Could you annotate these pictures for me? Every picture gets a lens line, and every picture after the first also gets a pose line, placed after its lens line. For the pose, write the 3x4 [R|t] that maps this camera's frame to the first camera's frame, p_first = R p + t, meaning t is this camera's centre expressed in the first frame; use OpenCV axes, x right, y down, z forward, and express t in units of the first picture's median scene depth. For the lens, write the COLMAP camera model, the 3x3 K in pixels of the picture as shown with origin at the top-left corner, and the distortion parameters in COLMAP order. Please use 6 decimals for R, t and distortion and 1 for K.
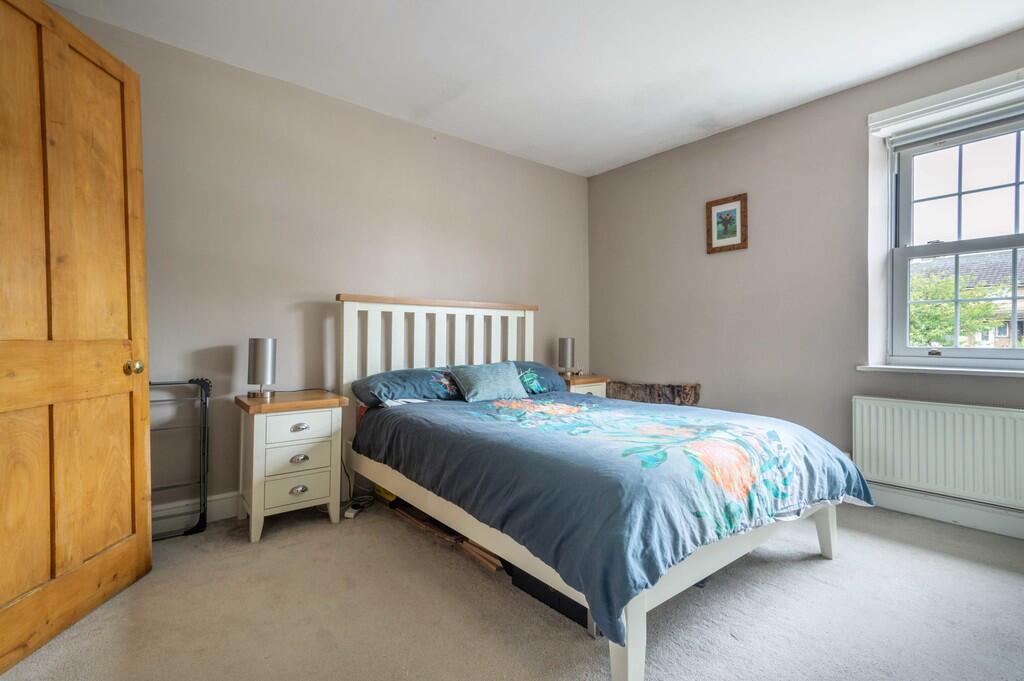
lens RADIAL K [[462.9, 0, 510.1], [0, 462.9, 332.5], [0, 0, 1]] dist [0.003191, 0.000766]
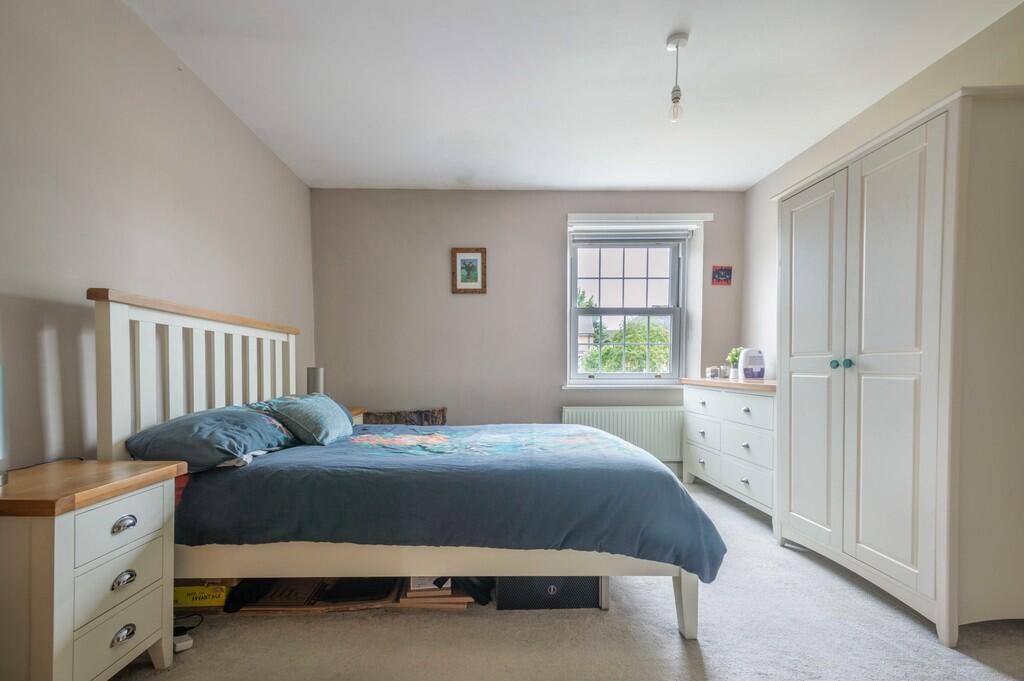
lens RADIAL K [[462.9, 0, 481.0], [0, 462.9, 382.8], [0, 0, 1]] dist [0.003191, 0.000766]
pose [[0.631180, -0.024481, 0.775250, -0.442981], [-0.006919, 0.999284, 0.037189, 0.007771], [-0.775606, -0.028837, 0.630559, 0.230358]]
